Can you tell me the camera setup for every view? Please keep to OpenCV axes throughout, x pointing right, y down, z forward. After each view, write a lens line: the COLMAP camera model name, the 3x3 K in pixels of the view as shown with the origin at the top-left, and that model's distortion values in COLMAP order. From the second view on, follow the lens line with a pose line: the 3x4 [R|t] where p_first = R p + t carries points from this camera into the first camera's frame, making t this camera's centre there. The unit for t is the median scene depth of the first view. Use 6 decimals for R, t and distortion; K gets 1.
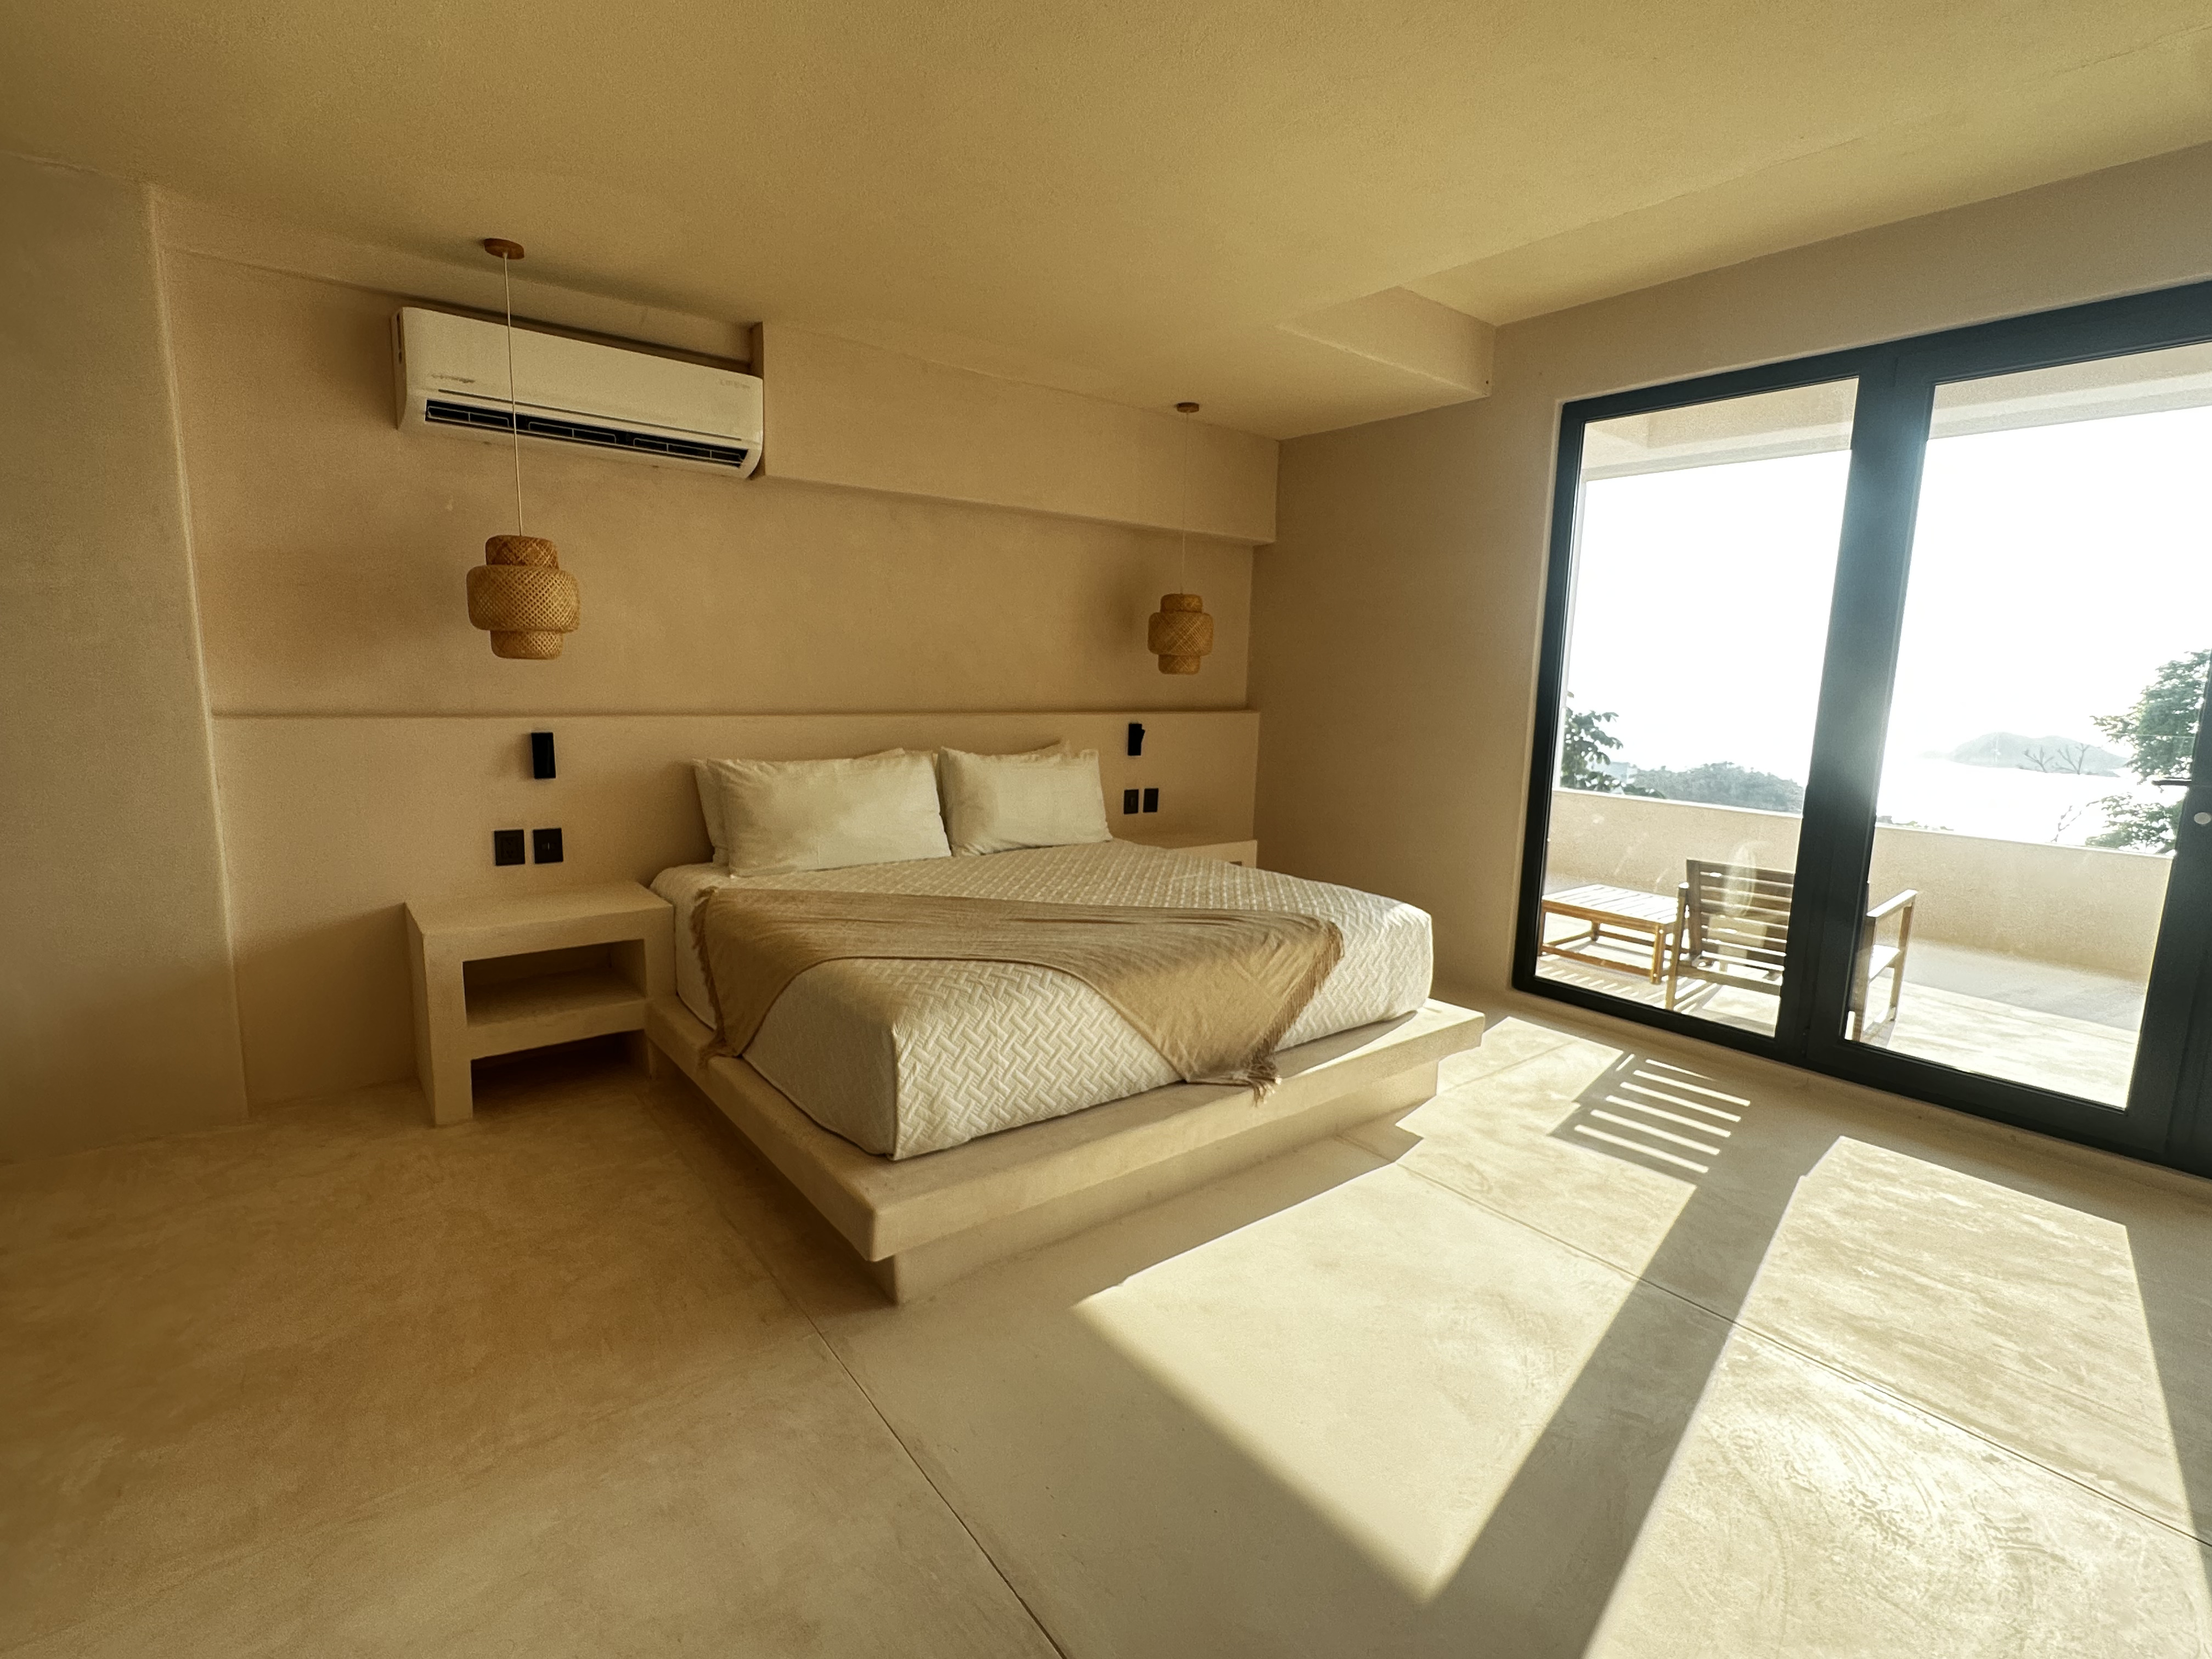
lens RADIAL K [[1055.0, 0, 1119.3], [0, 1055.0, 822.5], [0, 0, 1]] dist [-0.008302, 0.003423]
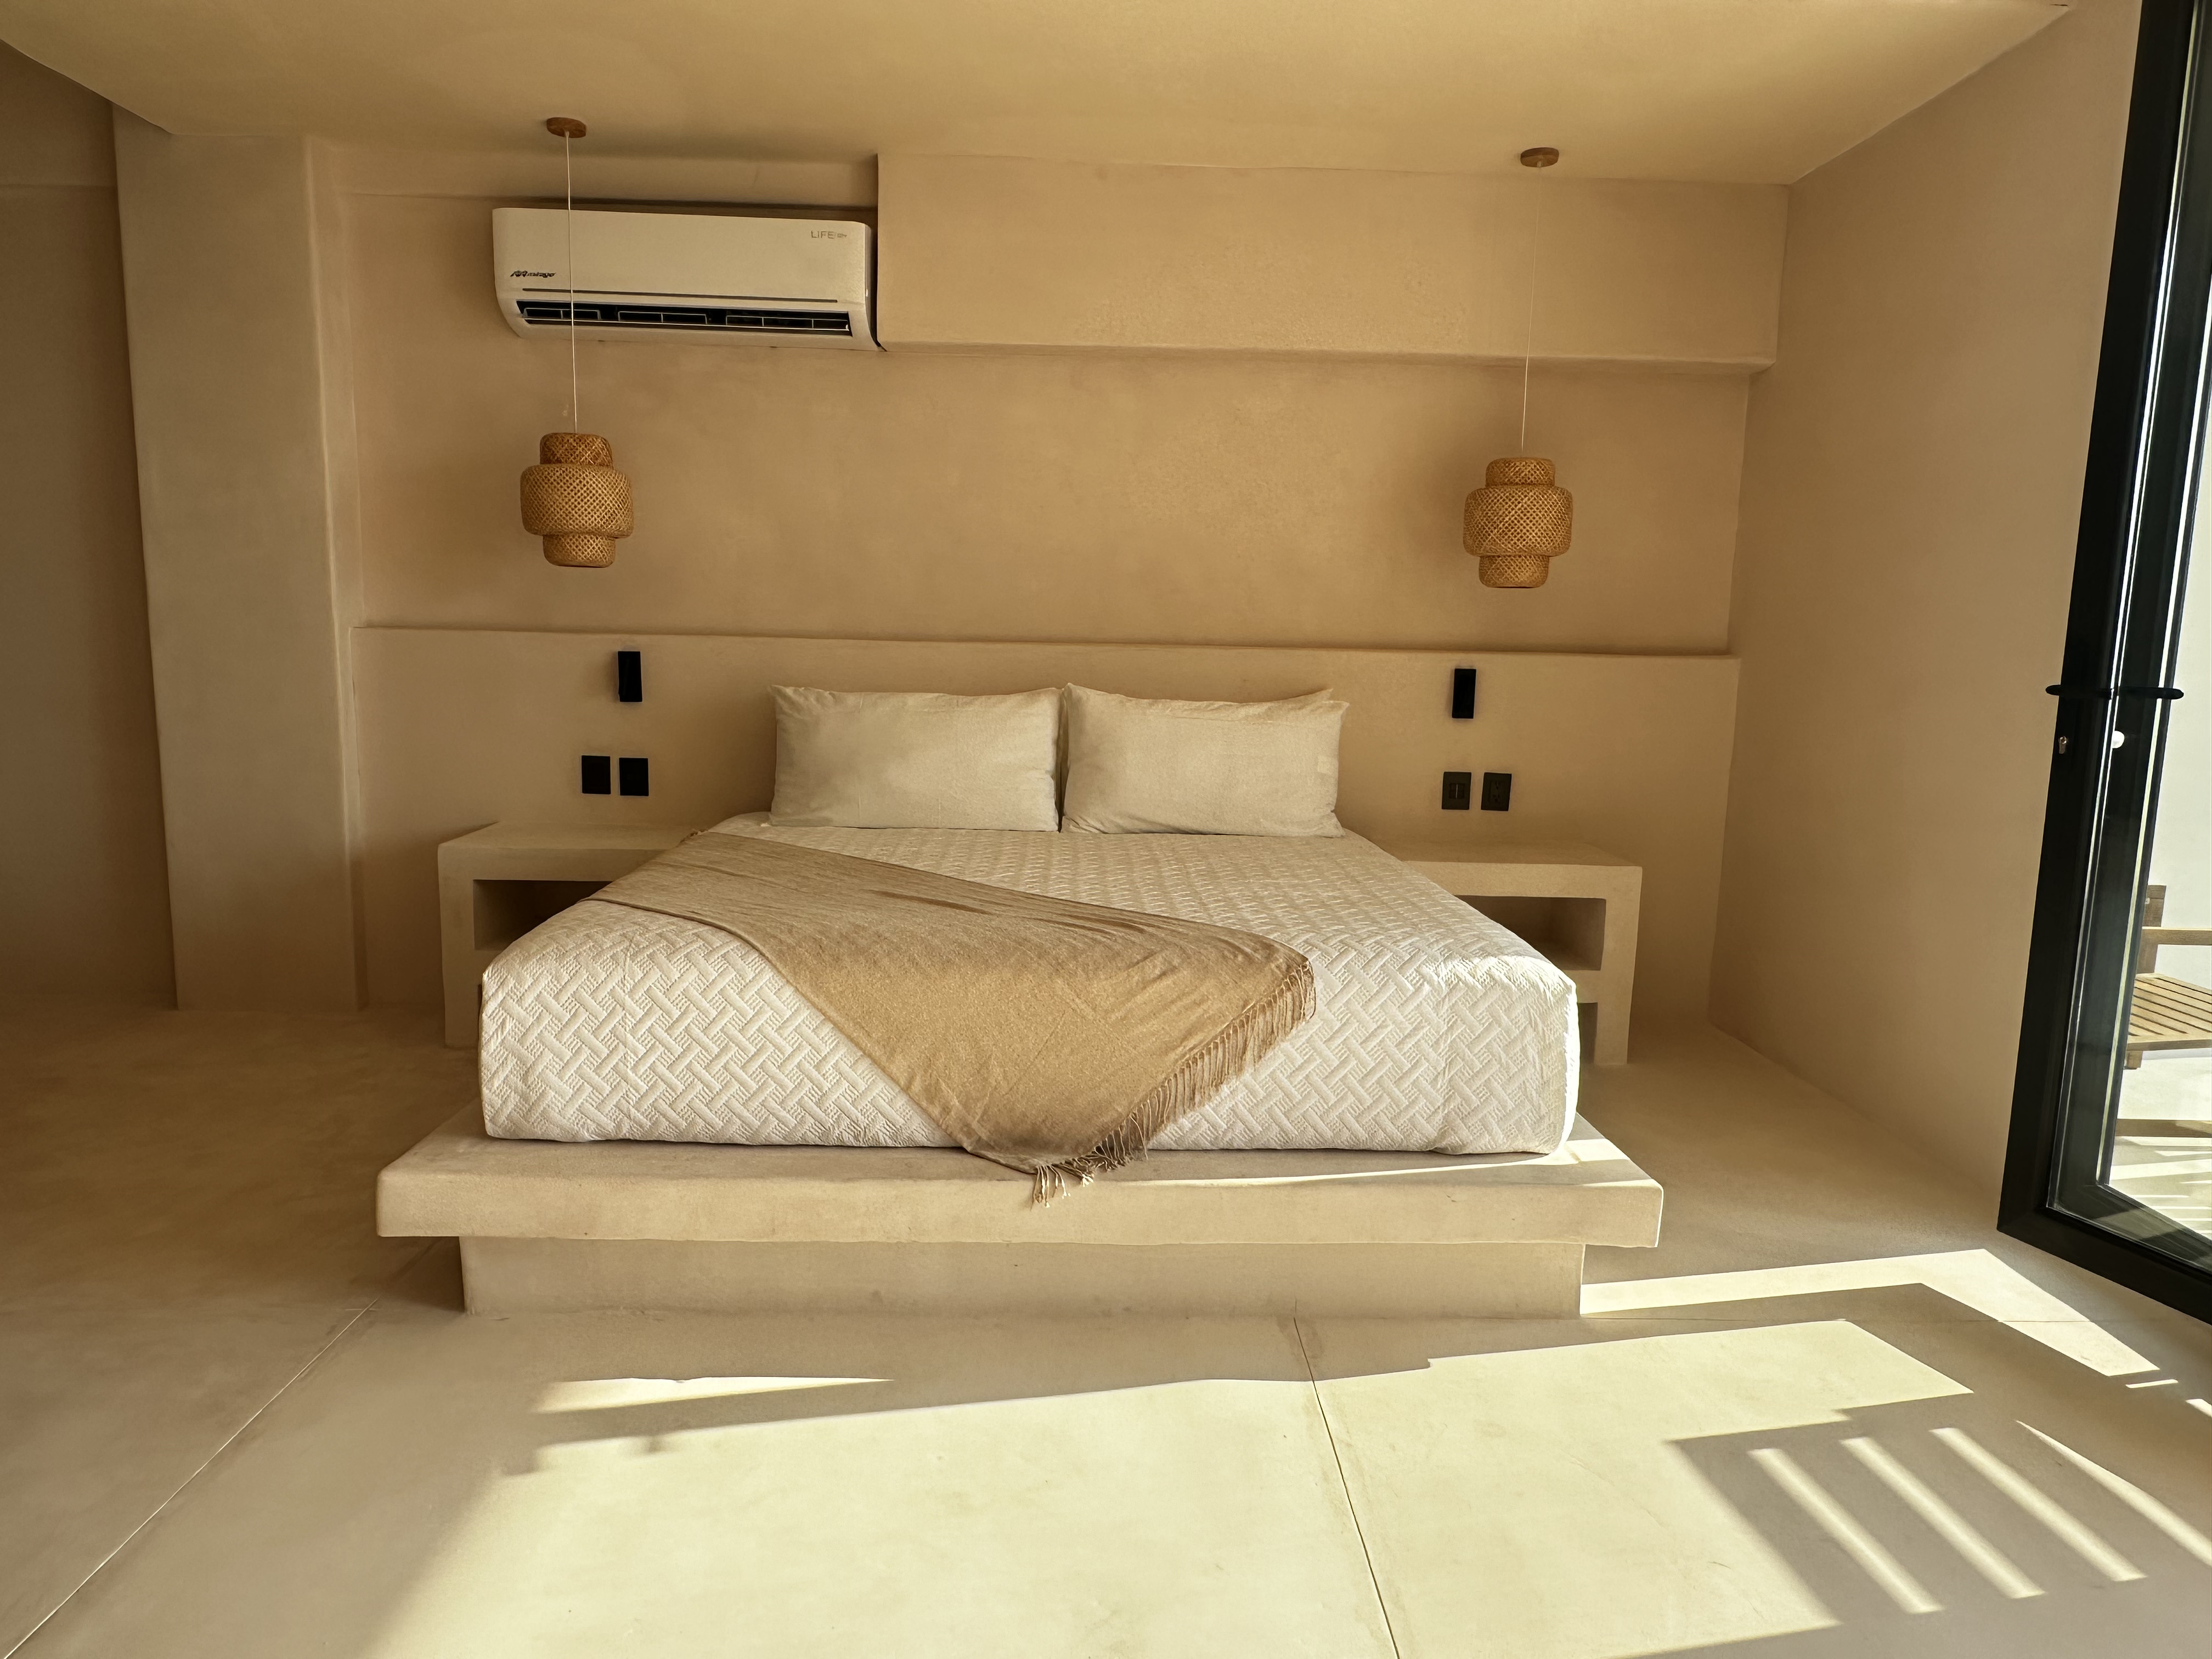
lens RADIAL K [[1431.8, 0, 1105.8], [0, 1431.8, 826.0], [0, 0, 1]] dist [-0.013982, 0.012035]
pose [[0.800569, 0.070868, -0.595036, 0.600688], [-0.086179, 0.996276, 0.002709, 0.029847], [0.593012, 0.049111, 0.803695, 0.291021]]
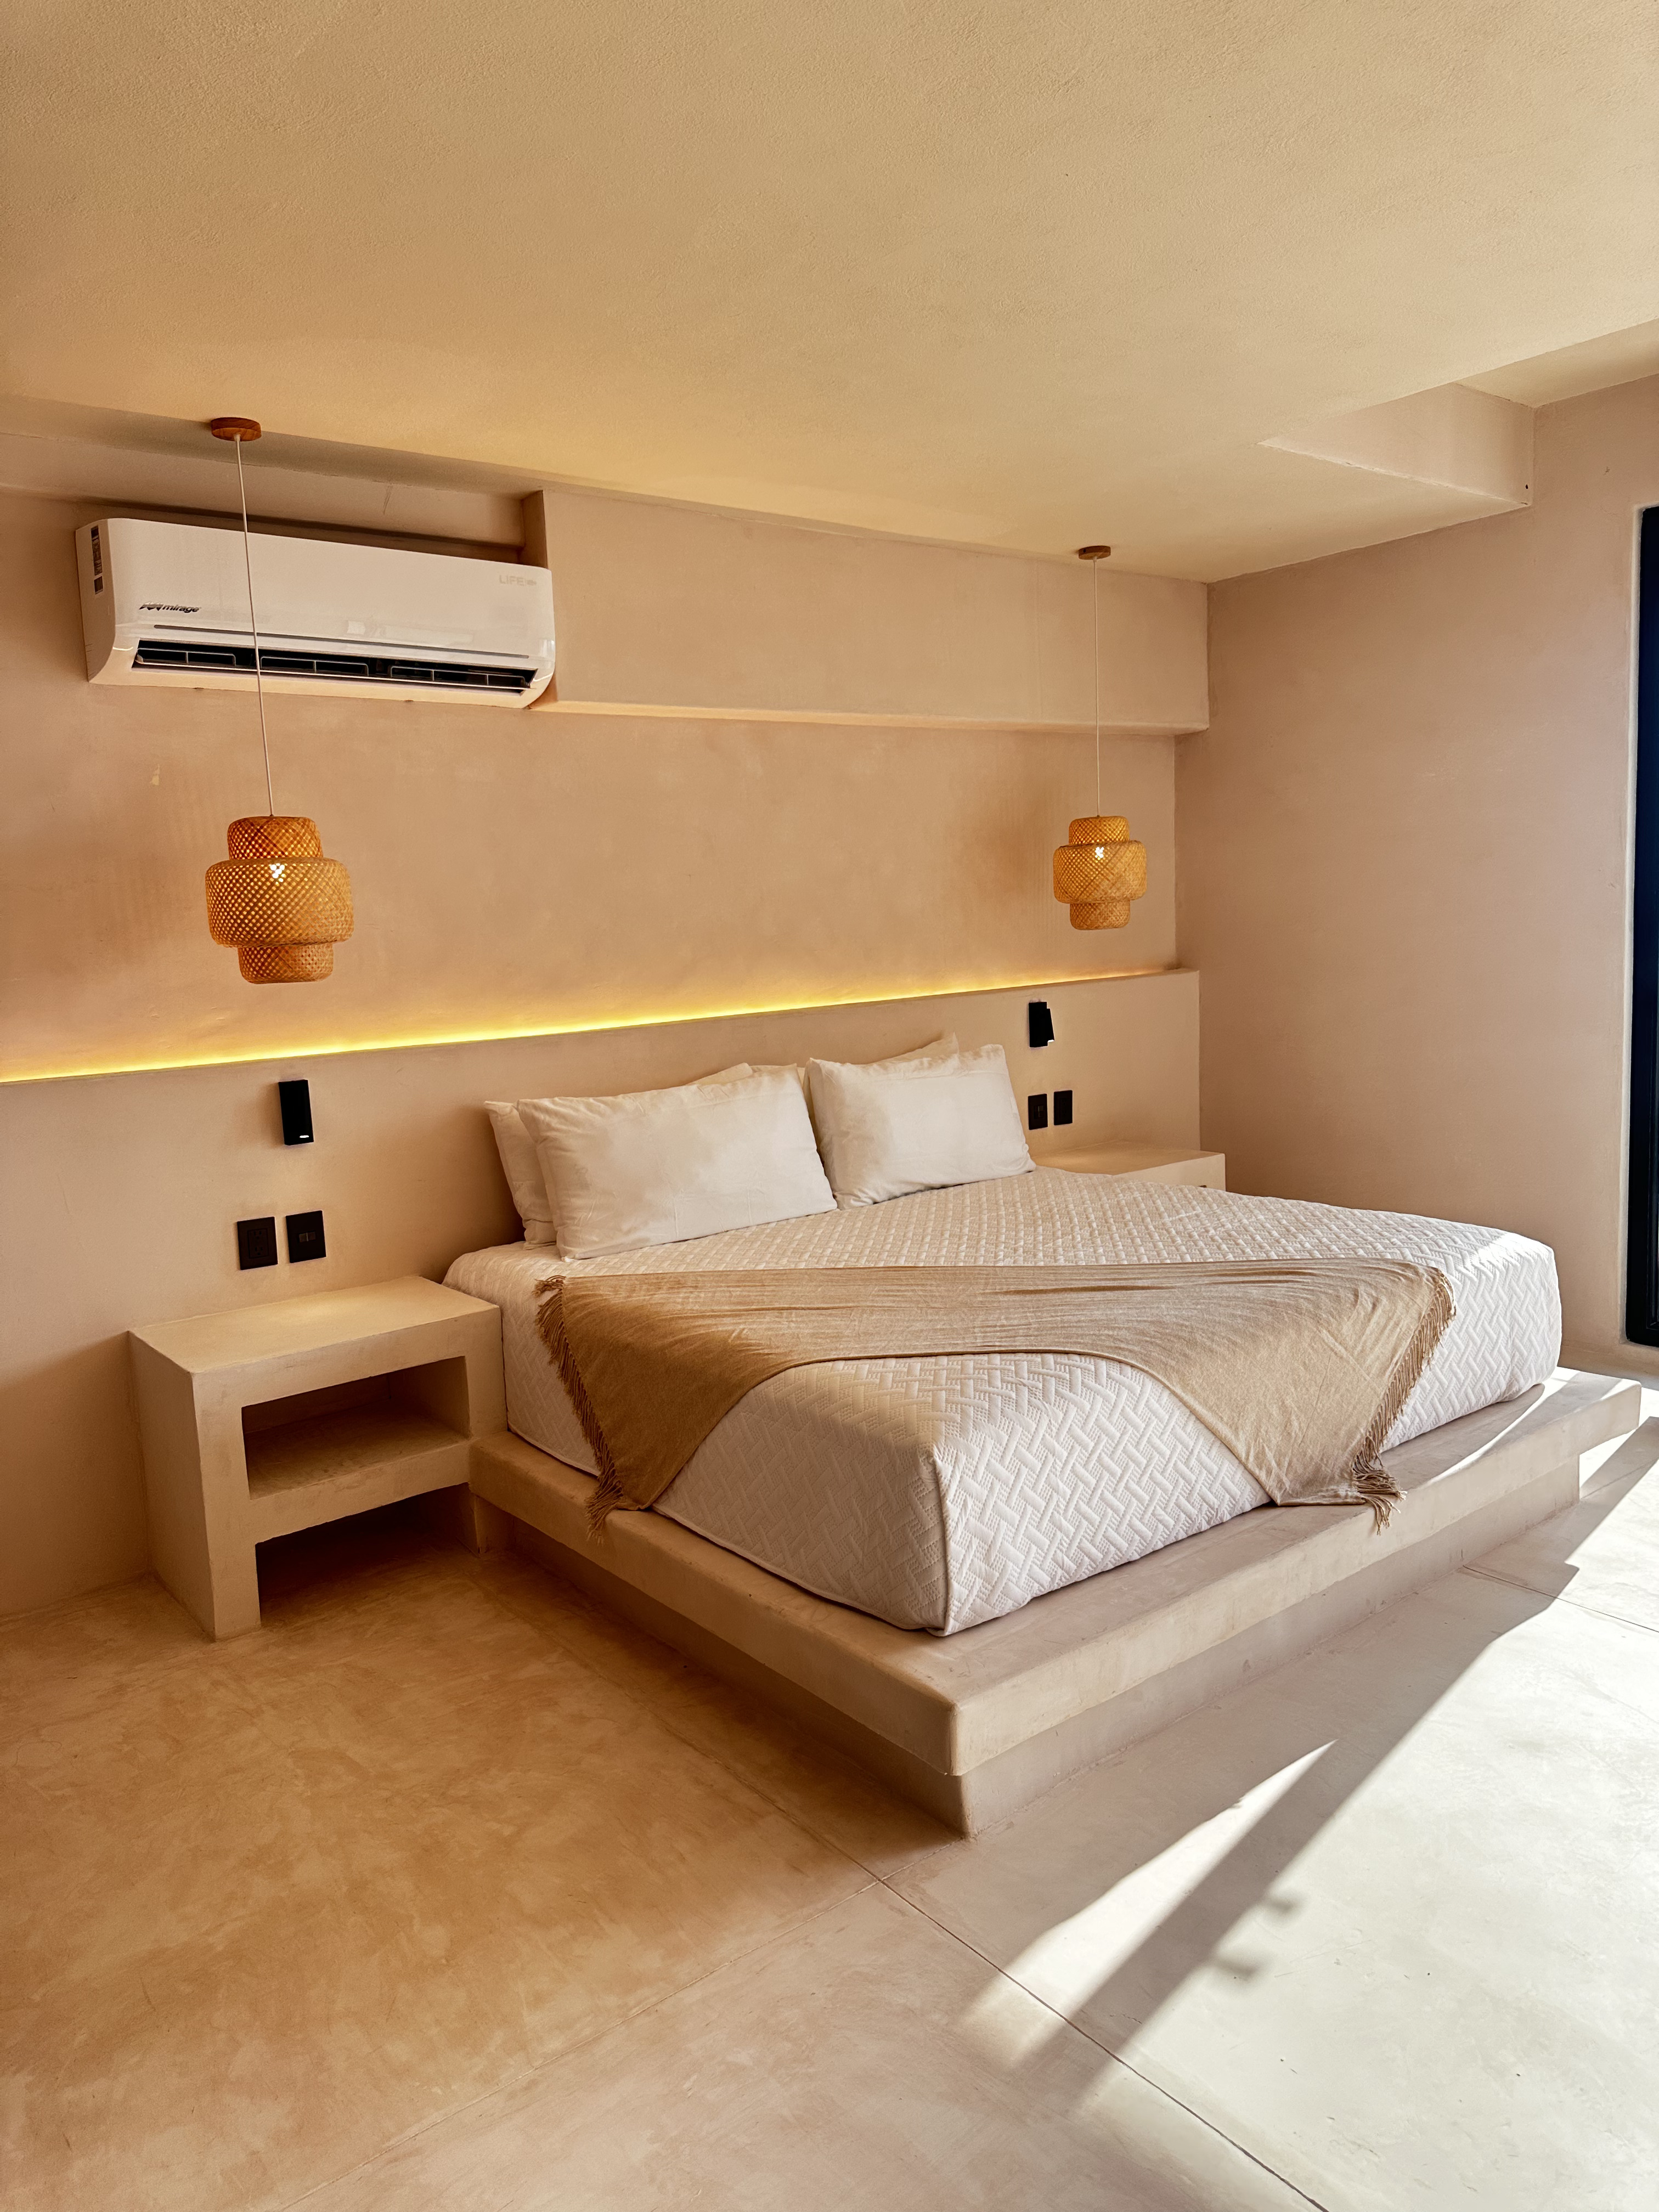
lens RADIAL K [[1569.5, 0, 830.3], [0, 1569.5, 1084.7], [0, 0, 1]] dist [0.056020, -0.067385]
pose [[0.997324, -0.071650, -0.014506, -0.186964], [0.071171, 0.996976, -0.031200, -0.025246], [0.016697, 0.030084, 0.999408, -0.085737]]
